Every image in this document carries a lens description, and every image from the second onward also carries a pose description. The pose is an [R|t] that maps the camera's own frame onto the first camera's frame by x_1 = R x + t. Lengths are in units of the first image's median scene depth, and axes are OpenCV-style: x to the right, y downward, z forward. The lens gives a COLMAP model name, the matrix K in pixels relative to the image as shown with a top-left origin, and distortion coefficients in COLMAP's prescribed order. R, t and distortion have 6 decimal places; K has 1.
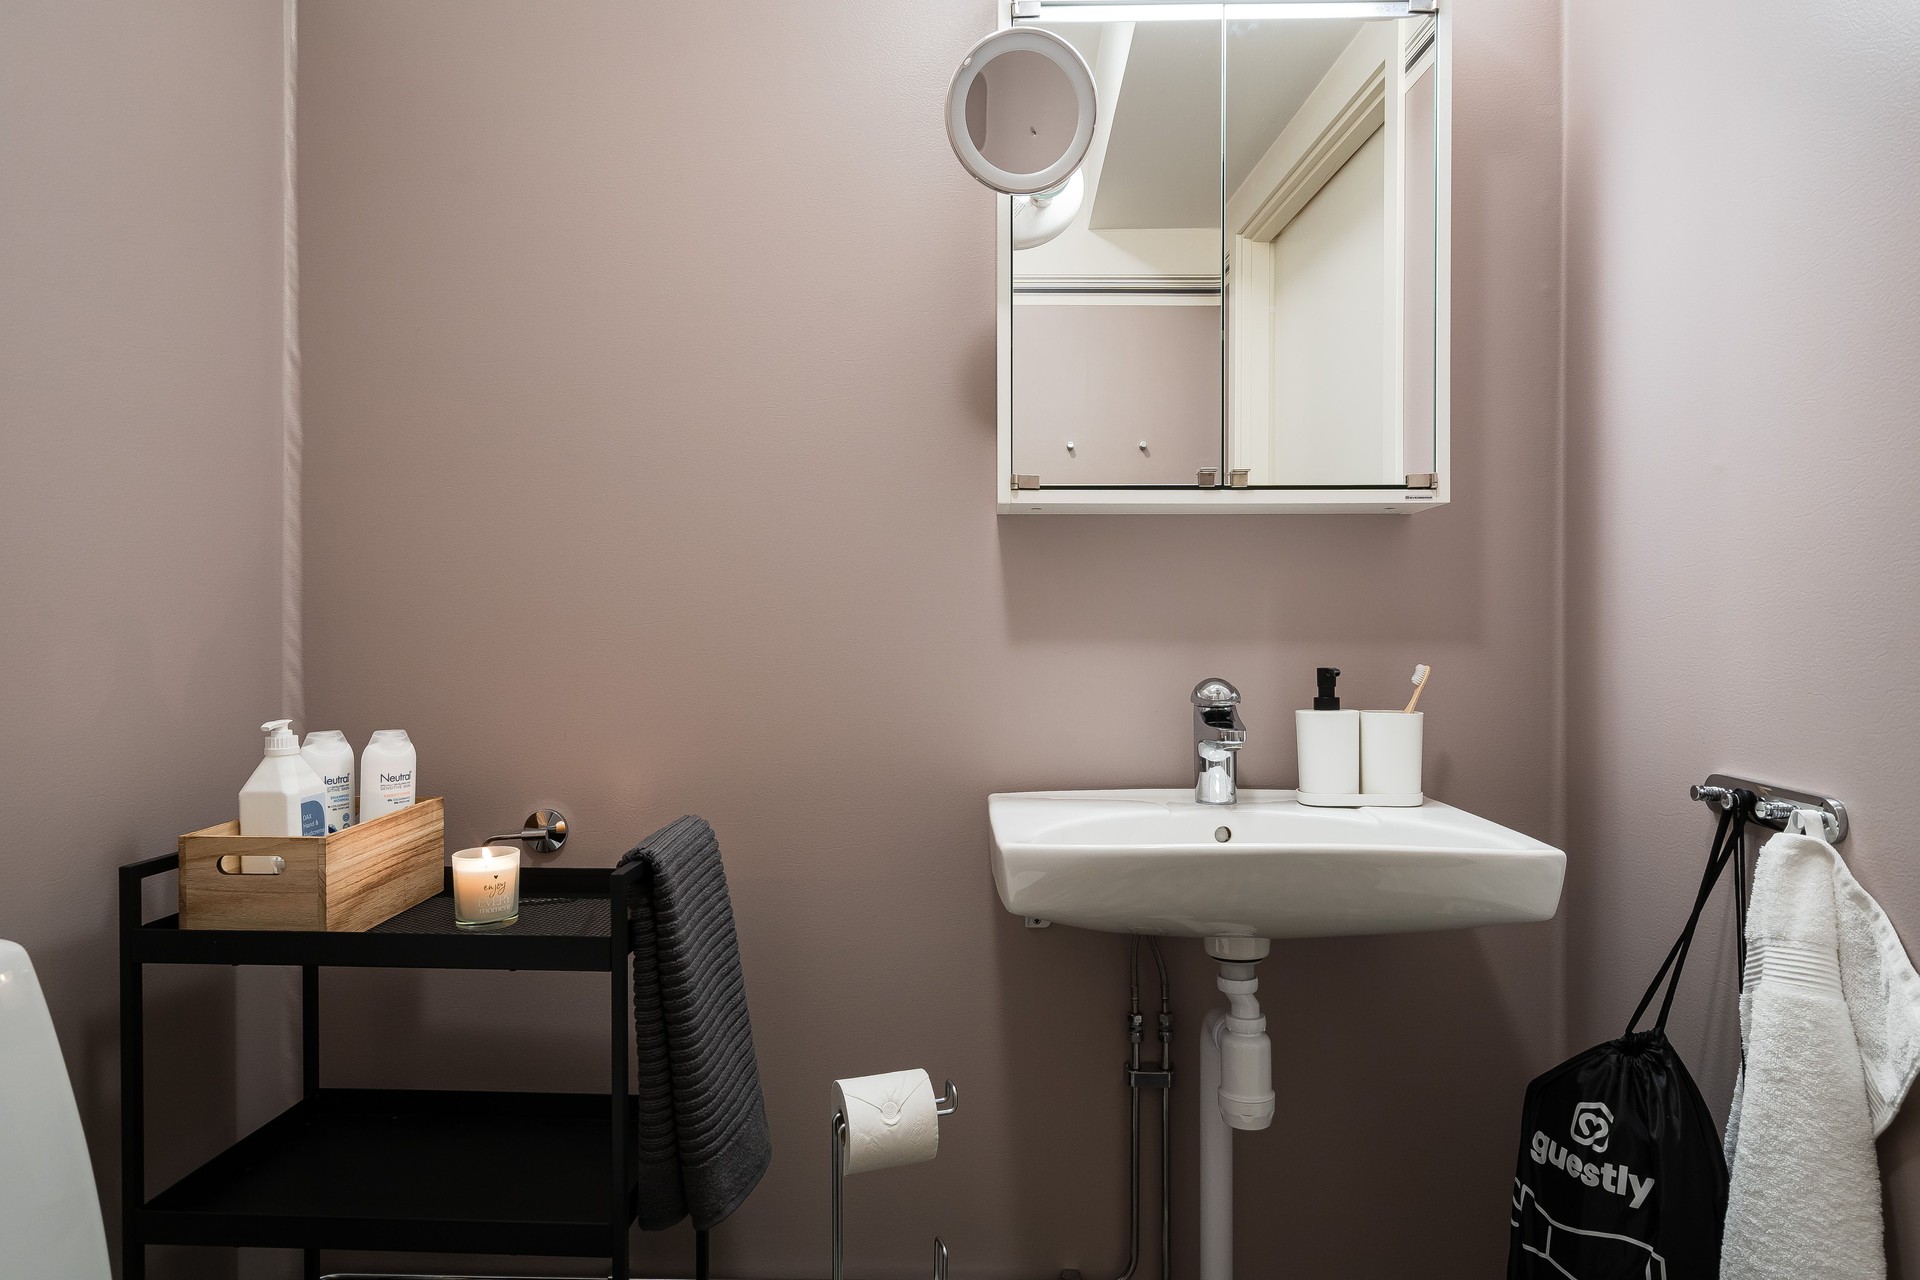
lens RADIAL K [[1159.8, 0, 956.4], [0, 1159.8, 641.2], [0, 0, 1]] dist [-0.001751, 0.000241]
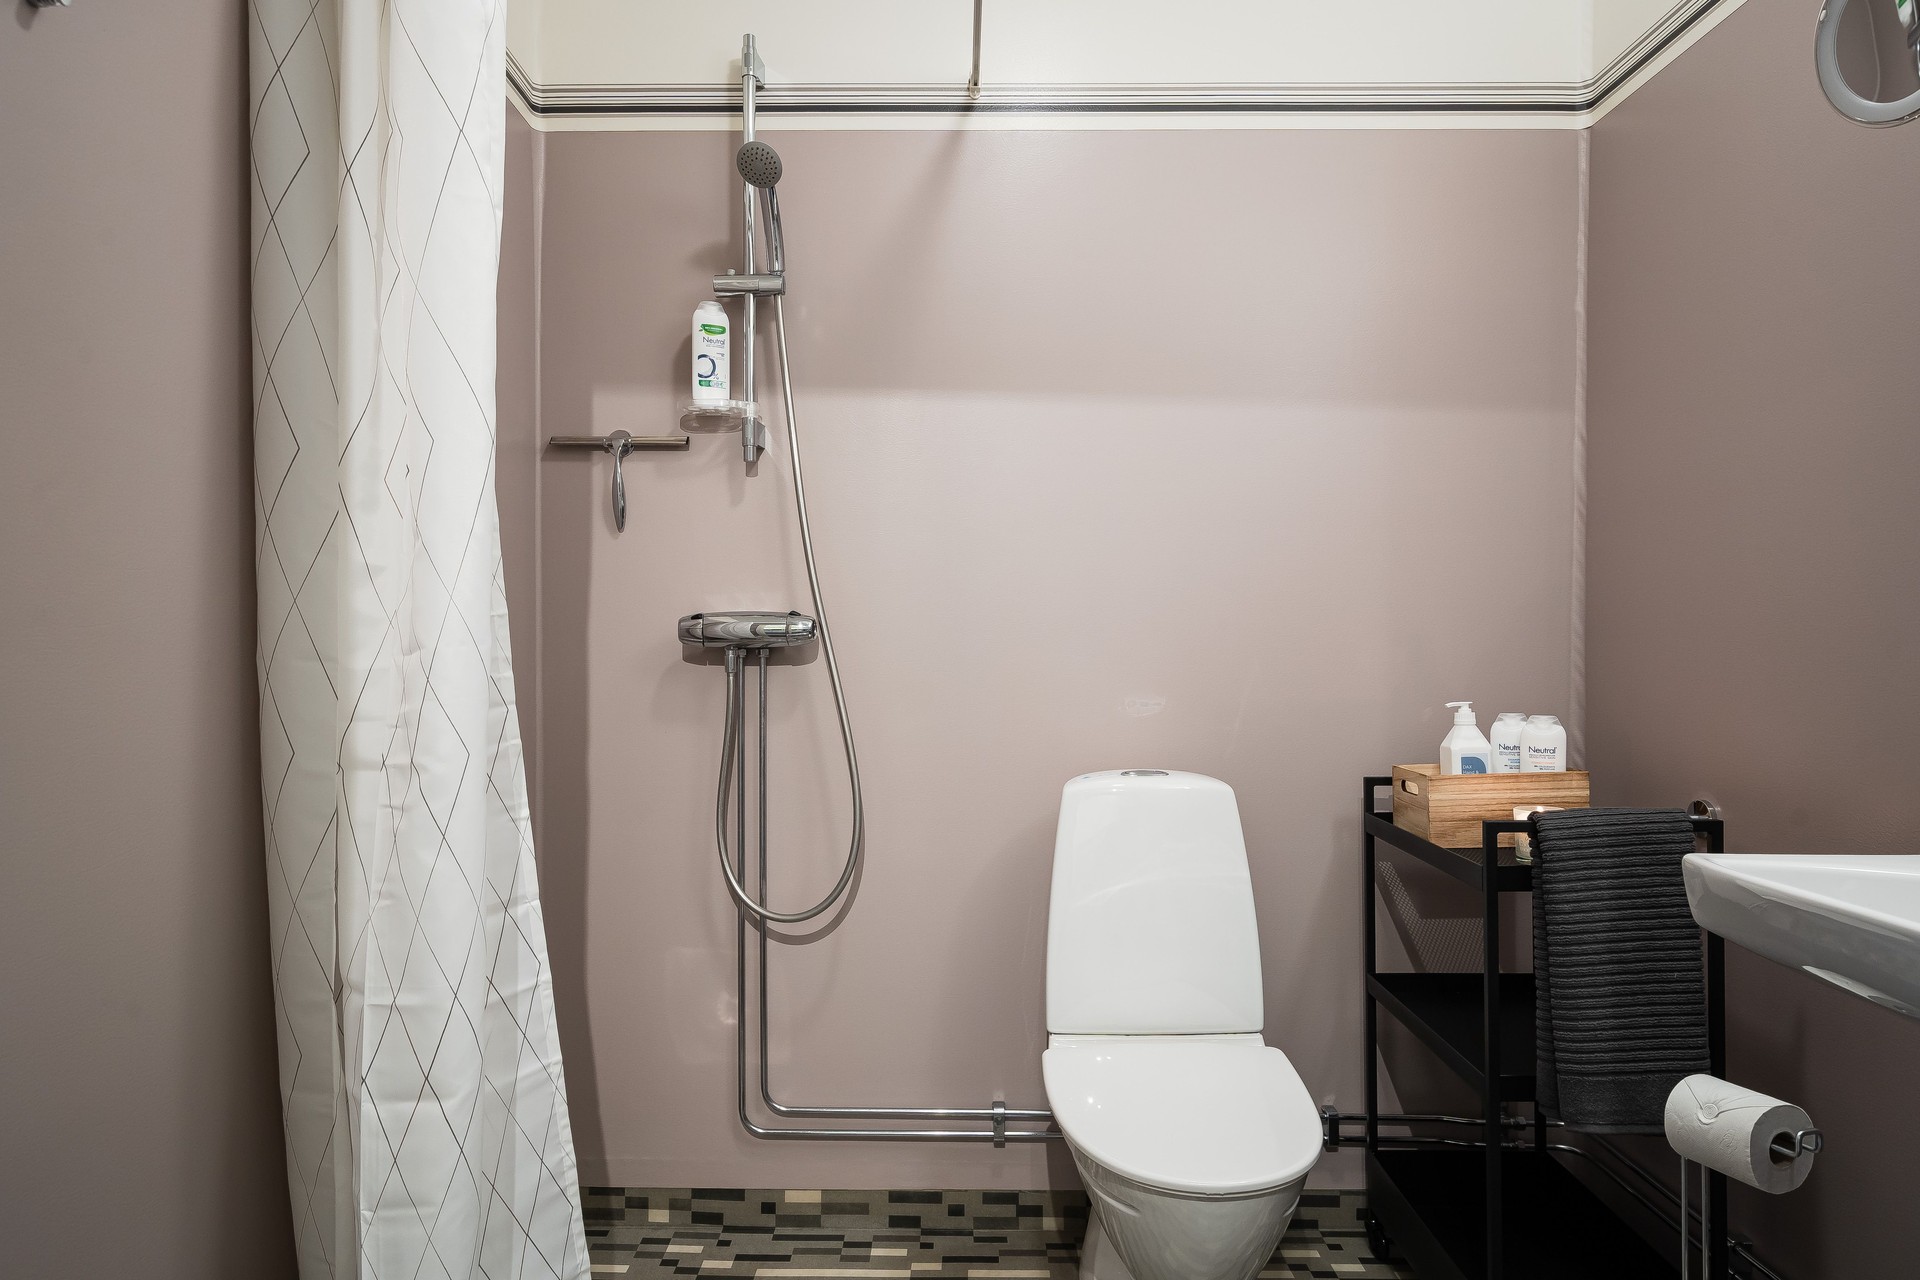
lens RADIAL K [[1159.8, 0, 959.4], [0, 1159.8, 643.4], [0, 0, 1]] dist [-0.001751, 0.000241]
pose [[0.016306, -0.008640, -0.999830, 0.930065], [0.000234, 0.999963, -0.008638, 0.005138], [0.999867, -0.000093, 0.016308, 0.322666]]
